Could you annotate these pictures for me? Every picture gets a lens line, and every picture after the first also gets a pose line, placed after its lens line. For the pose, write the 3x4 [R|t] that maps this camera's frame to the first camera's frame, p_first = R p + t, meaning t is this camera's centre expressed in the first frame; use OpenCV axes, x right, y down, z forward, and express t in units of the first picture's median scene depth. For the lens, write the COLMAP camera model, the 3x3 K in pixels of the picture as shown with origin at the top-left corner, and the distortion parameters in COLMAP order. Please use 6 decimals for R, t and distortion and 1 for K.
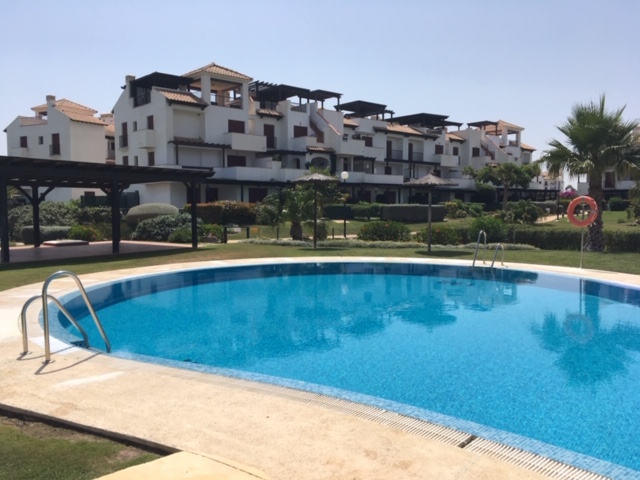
lens RADIAL K [[551.5, 0, 319.3], [0, 551.5, 242.4], [0, 0, 1]] dist [0.057452, 0.007673]
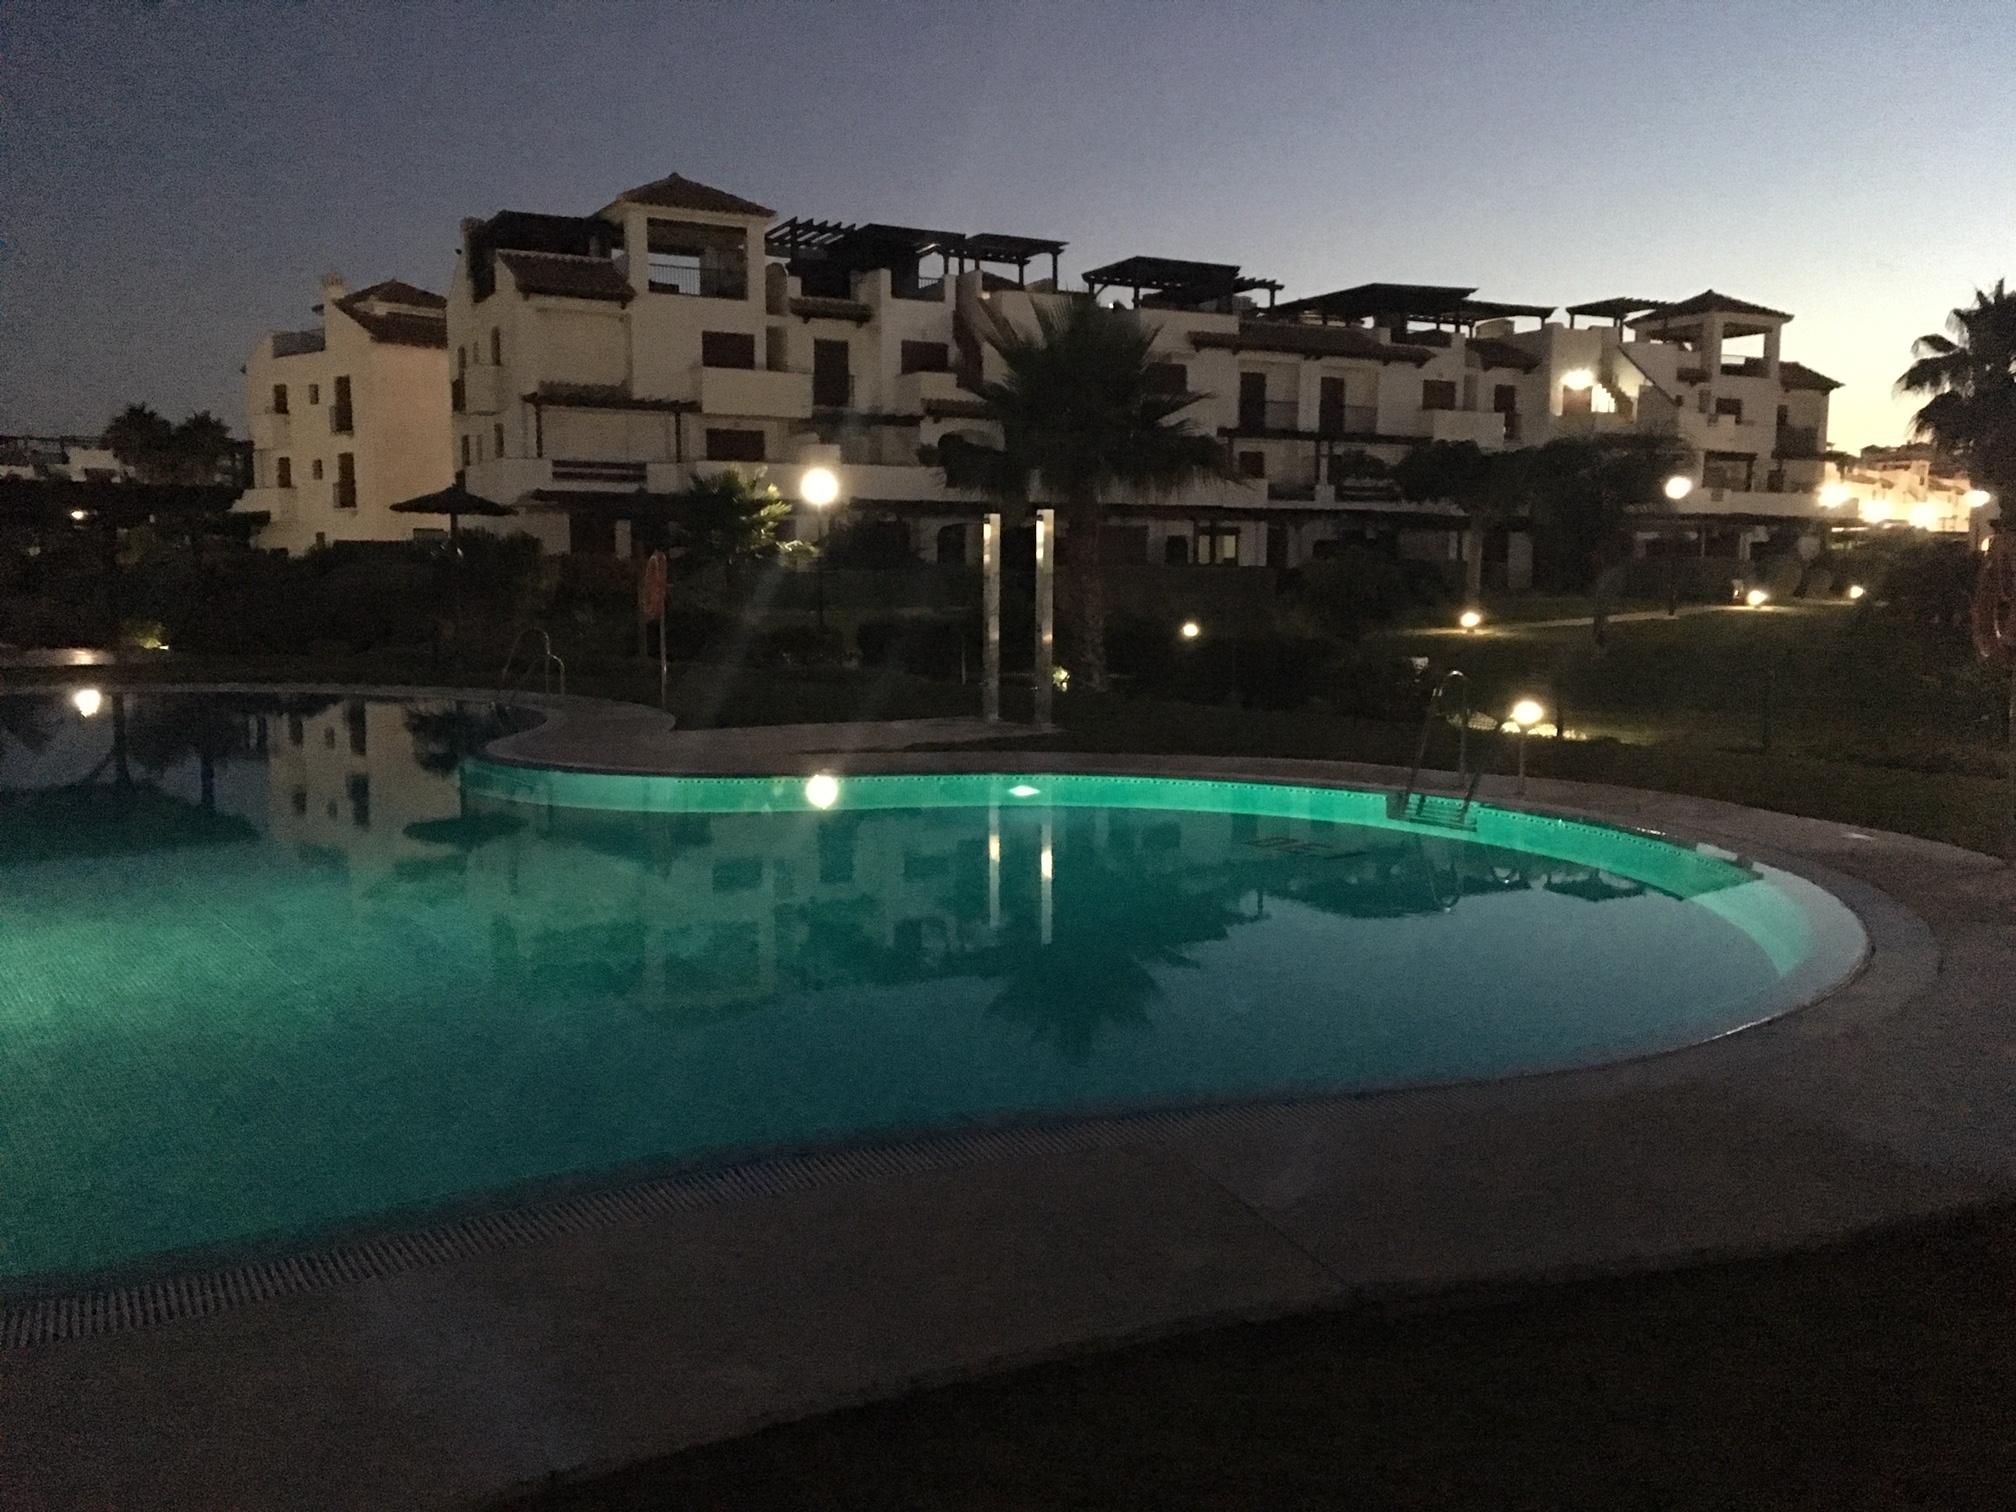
lens RADIAL K [[1737.4, 0, 1011.8], [0, 1737.4, 753.4], [0, 0, 1]] dist [0.057452, 0.007673]
pose [[0.965481, 0.034733, -0.258146, 0.309600], [-0.023673, 0.998669, 0.045832, 0.000479], [0.259394, -0.038139, 0.965018, -0.070316]]
